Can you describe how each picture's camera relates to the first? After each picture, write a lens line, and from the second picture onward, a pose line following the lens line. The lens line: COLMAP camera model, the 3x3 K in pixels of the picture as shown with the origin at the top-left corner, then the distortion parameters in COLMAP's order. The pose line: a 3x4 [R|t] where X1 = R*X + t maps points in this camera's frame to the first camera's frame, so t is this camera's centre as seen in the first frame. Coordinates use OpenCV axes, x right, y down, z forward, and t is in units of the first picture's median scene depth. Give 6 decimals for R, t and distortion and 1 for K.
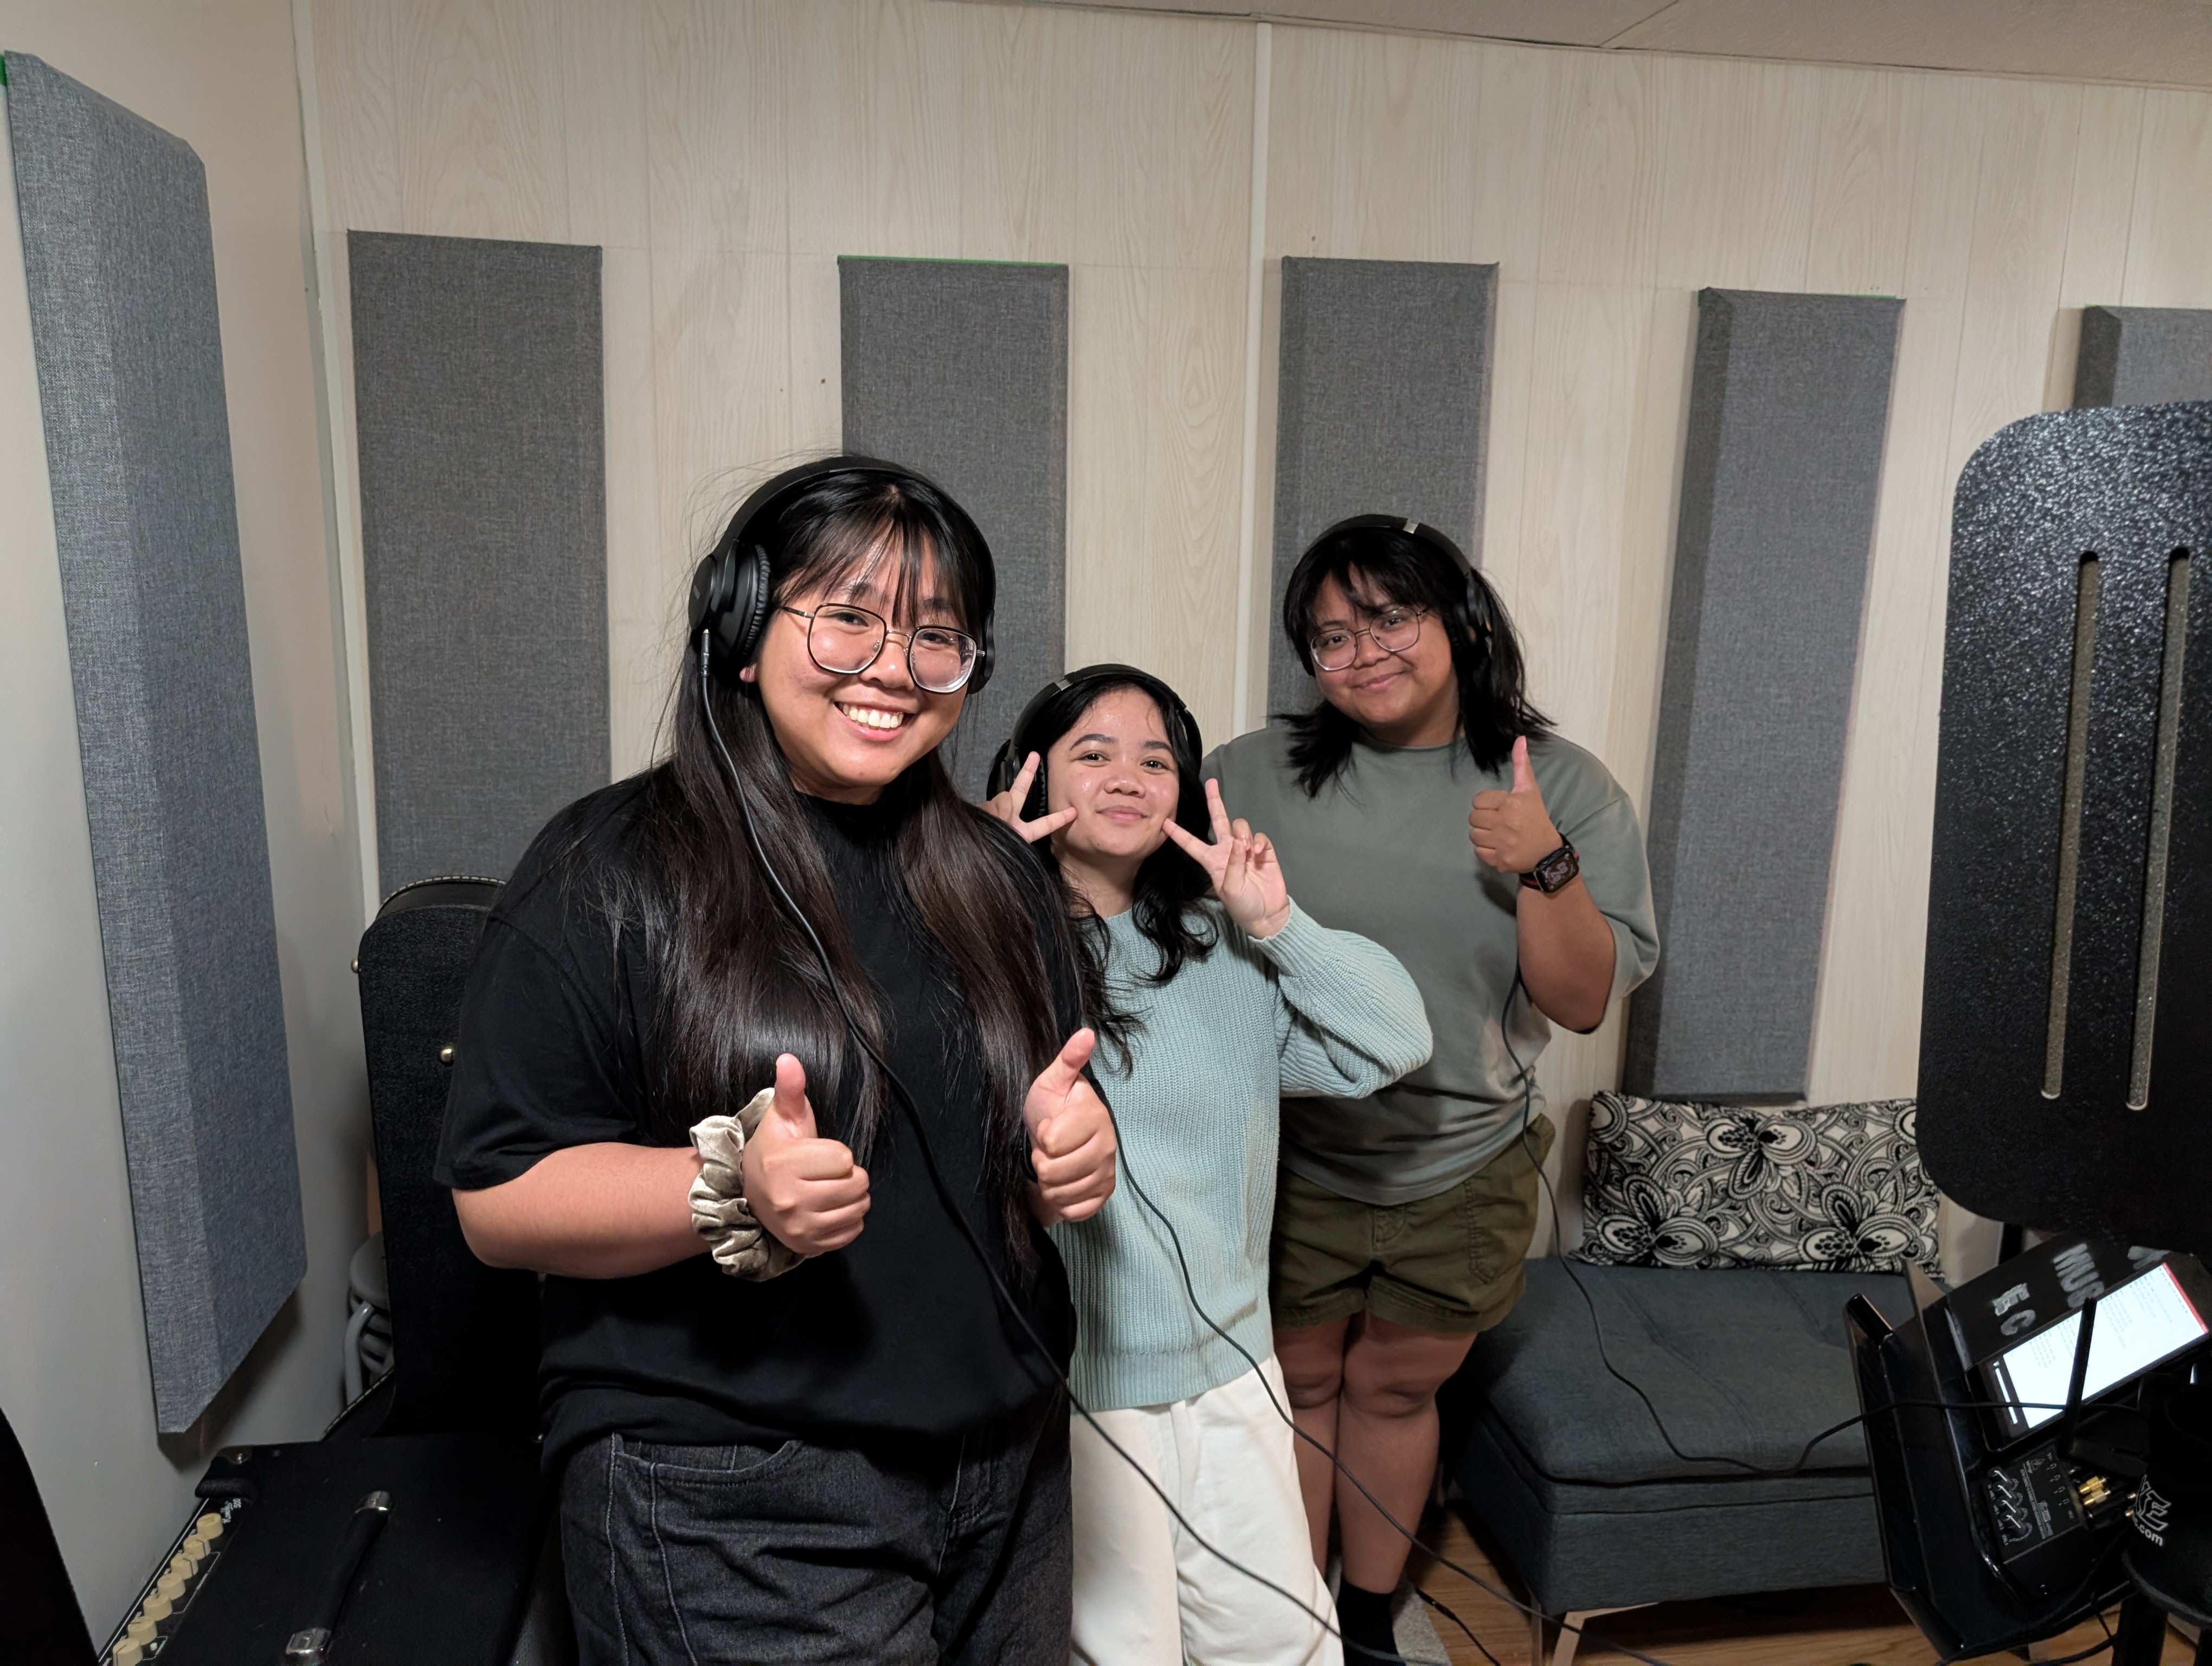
lens RADIAL K [[1646.0, 0, 1083.6], [0, 1646.0, 835.6], [0, 0, 1]] dist [0.002332, -0.025667]
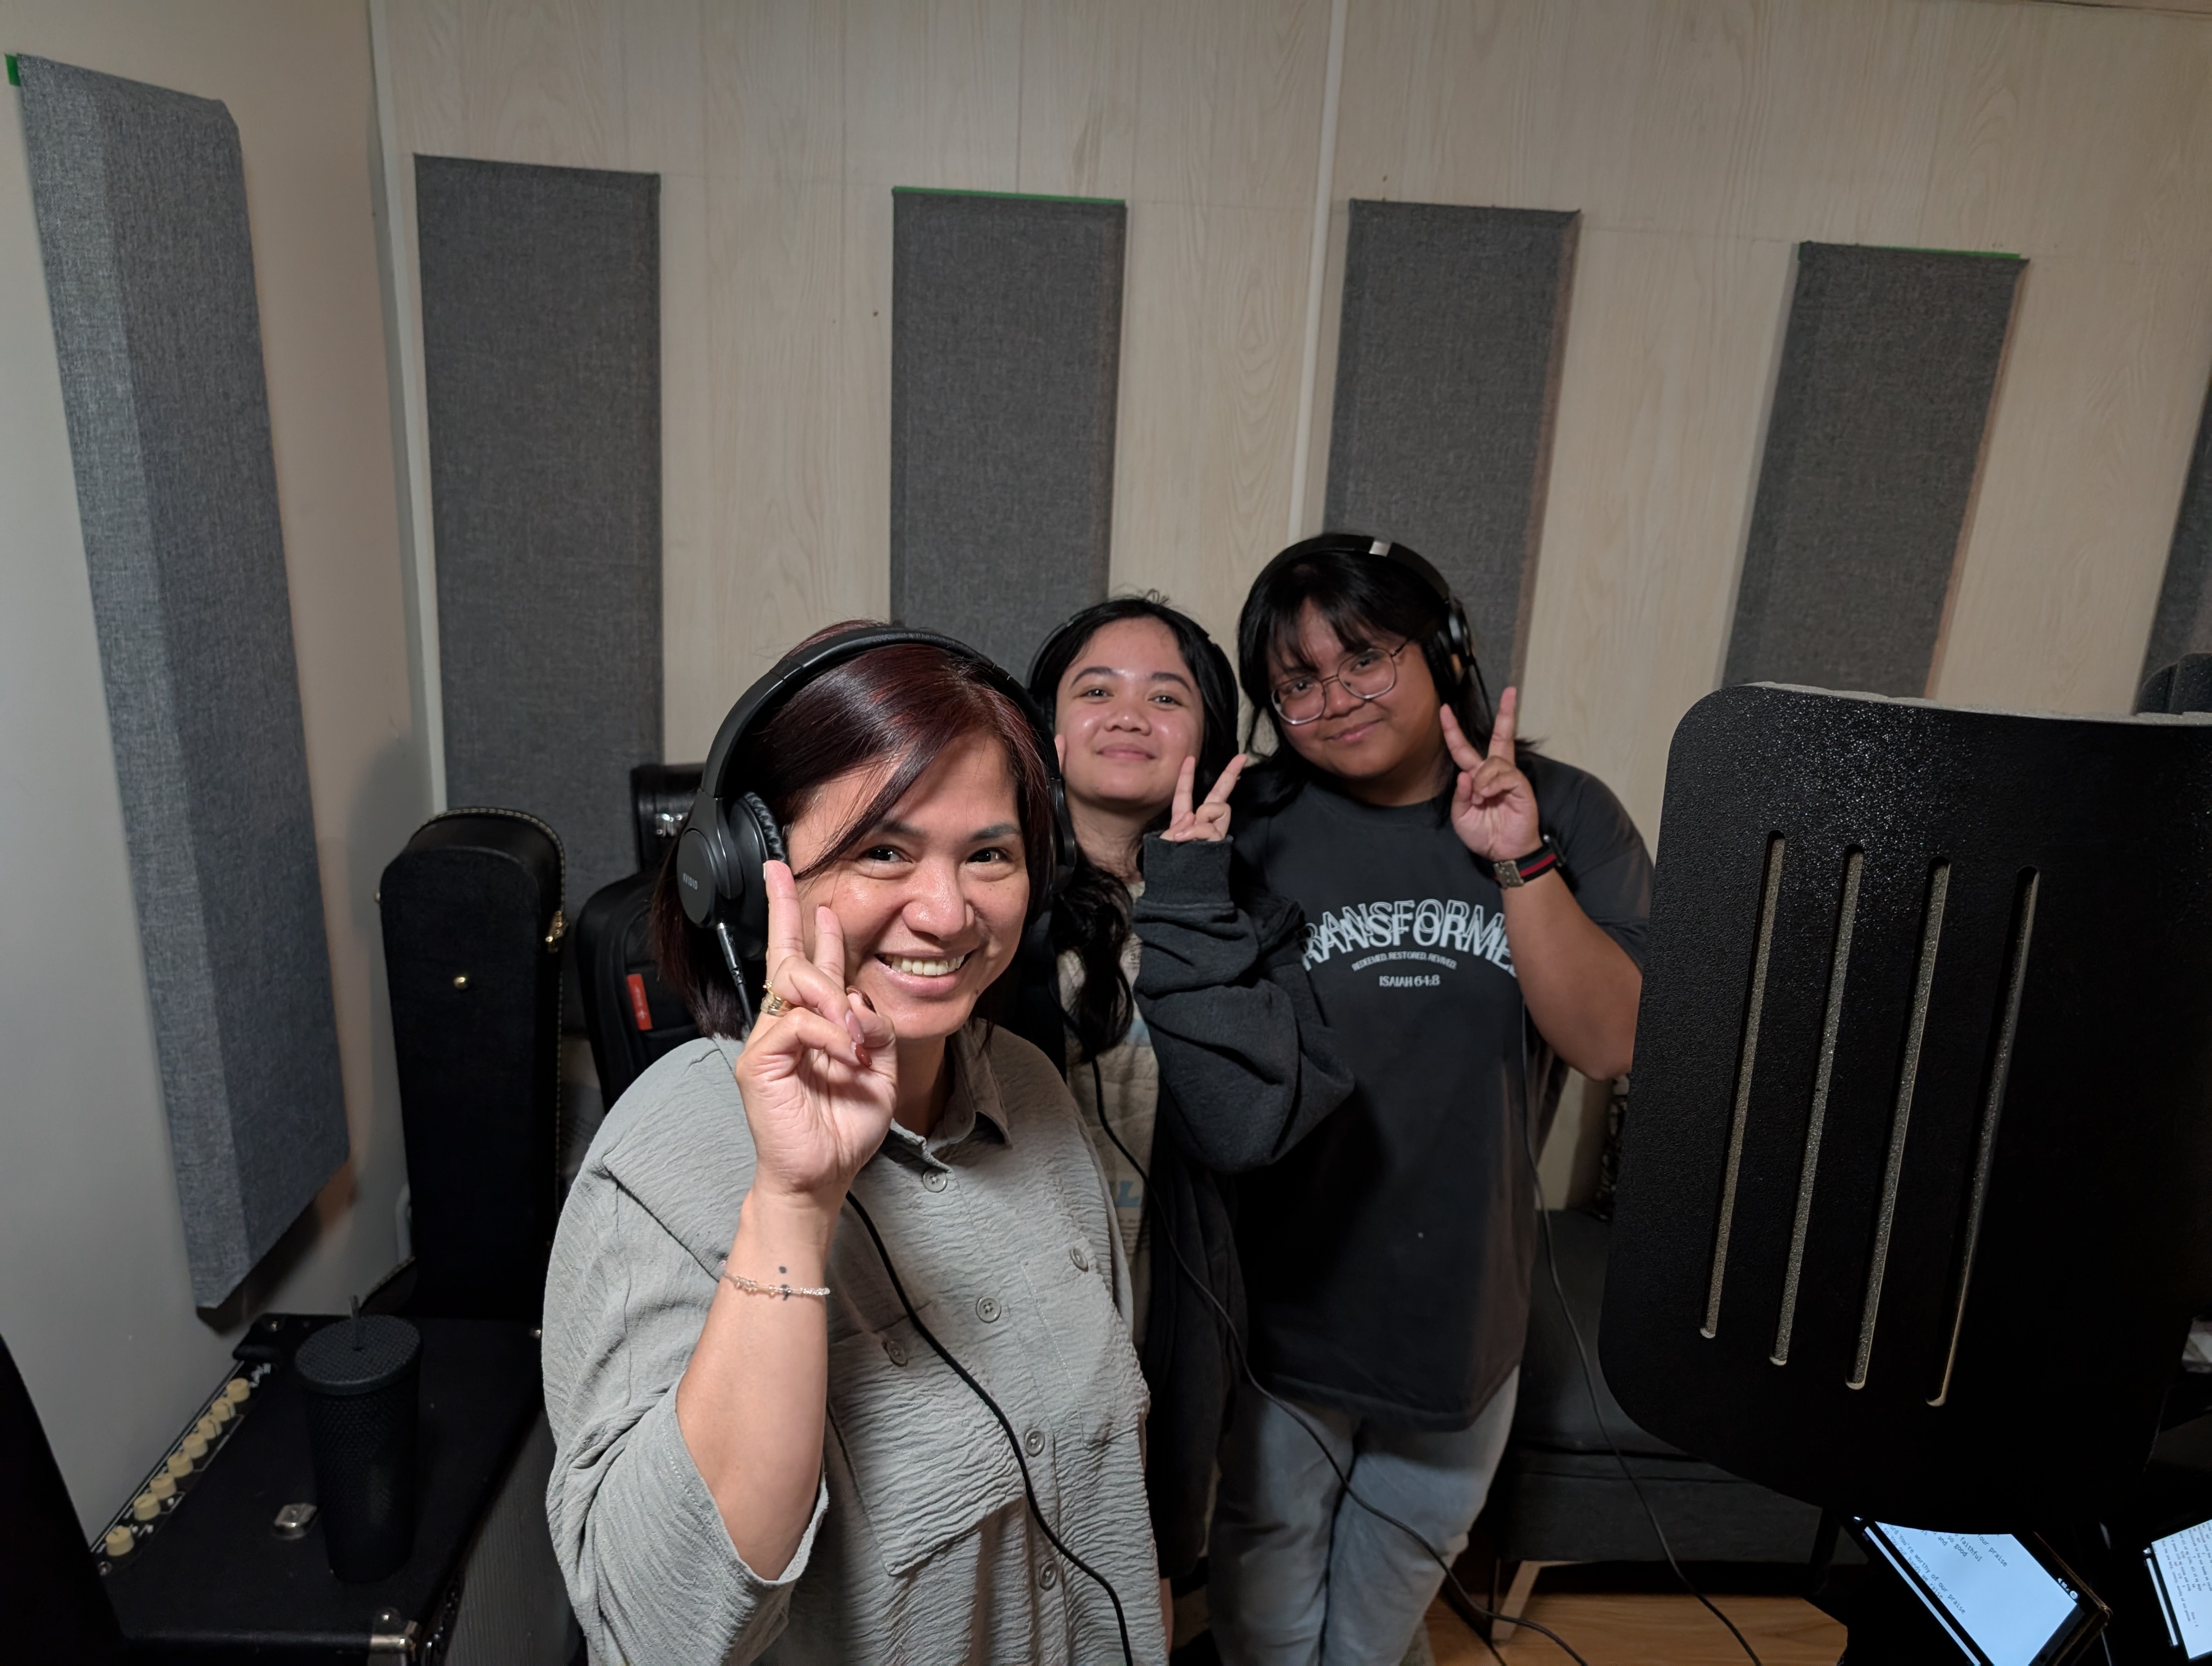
lens RADIAL K [[1646.0, 0, 1084.6], [0, 1646.0, 844.3], [0, 0, 1]] dist [0.002332, -0.025667]
pose [[0.993056, 0.068558, -0.095598, 0.089346], [-0.057953, 0.992285, 0.109600, -0.076192], [0.102375, -0.103299, 0.989368, -0.010693]]
